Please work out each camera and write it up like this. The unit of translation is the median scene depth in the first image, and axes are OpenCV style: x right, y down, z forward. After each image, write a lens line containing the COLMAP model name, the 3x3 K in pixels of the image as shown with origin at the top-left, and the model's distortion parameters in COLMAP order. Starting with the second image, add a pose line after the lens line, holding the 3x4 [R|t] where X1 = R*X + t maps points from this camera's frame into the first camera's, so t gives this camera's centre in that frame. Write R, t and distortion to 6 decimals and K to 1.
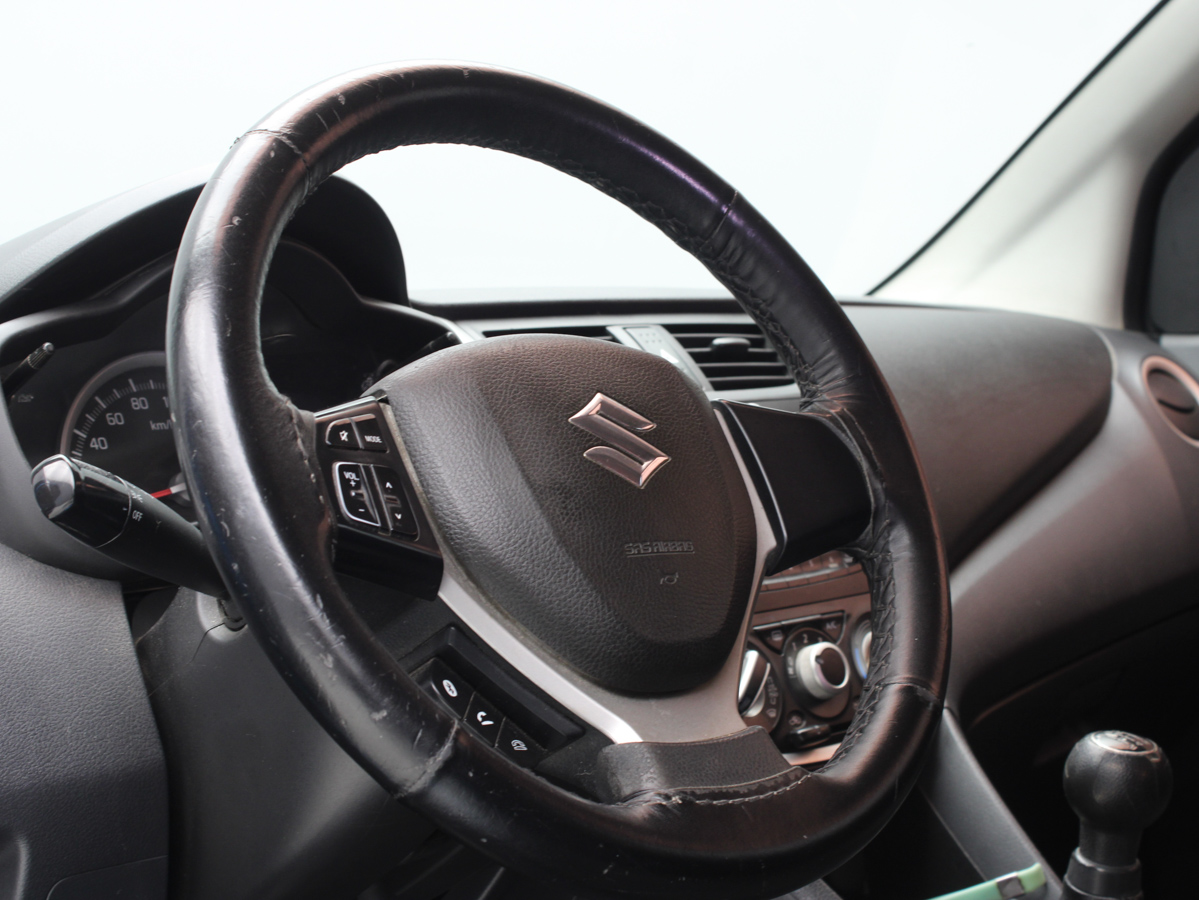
lens RADIAL K [[2164.4, 0, 599.5], [0, 2164.4, 450.0], [0, 0, 1]] dist [-0.034089, 0.117240]
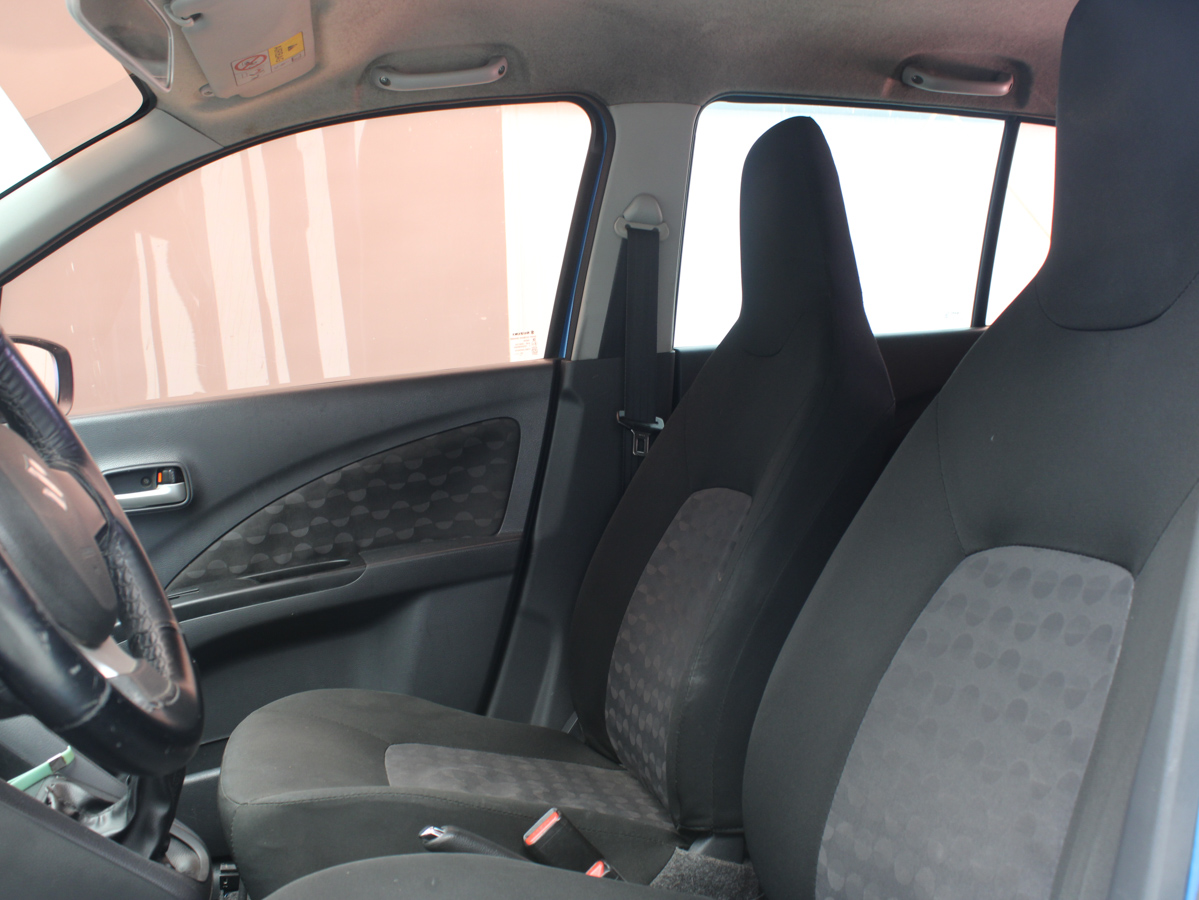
lens RADIAL K [[1272.9, 0, 599.5], [0, 1272.9, 450.0], [0, 0, 1]] dist [-0.154038, 0.188845]
pose [[0.485076, -0.010998, 0.874403, -0.526299], [0.055198, 0.998312, -0.018064, 0.008049], [-0.872728, 0.057027, 0.484865, 0.226253]]
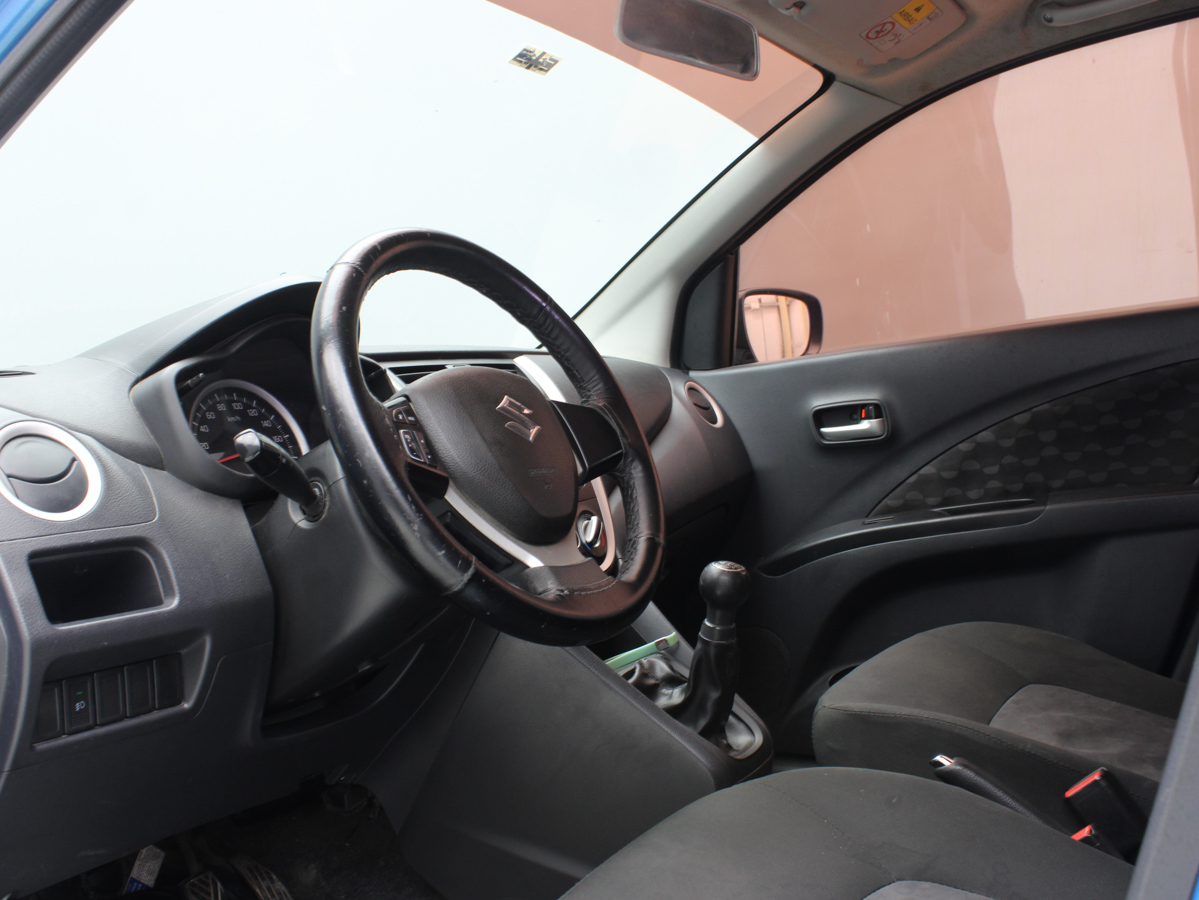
lens RADIAL K [[1272.9, 0, 599.5], [0, 1272.9, 450.0], [0, 0, 1]] dist [-0.154038, 0.188845]
pose [[0.963252, -0.020257, 0.267834, -0.220543], [0.019471, 0.999795, 0.005591, 0.018105], [-0.267893, -0.000171, 0.963449, -0.146677]]
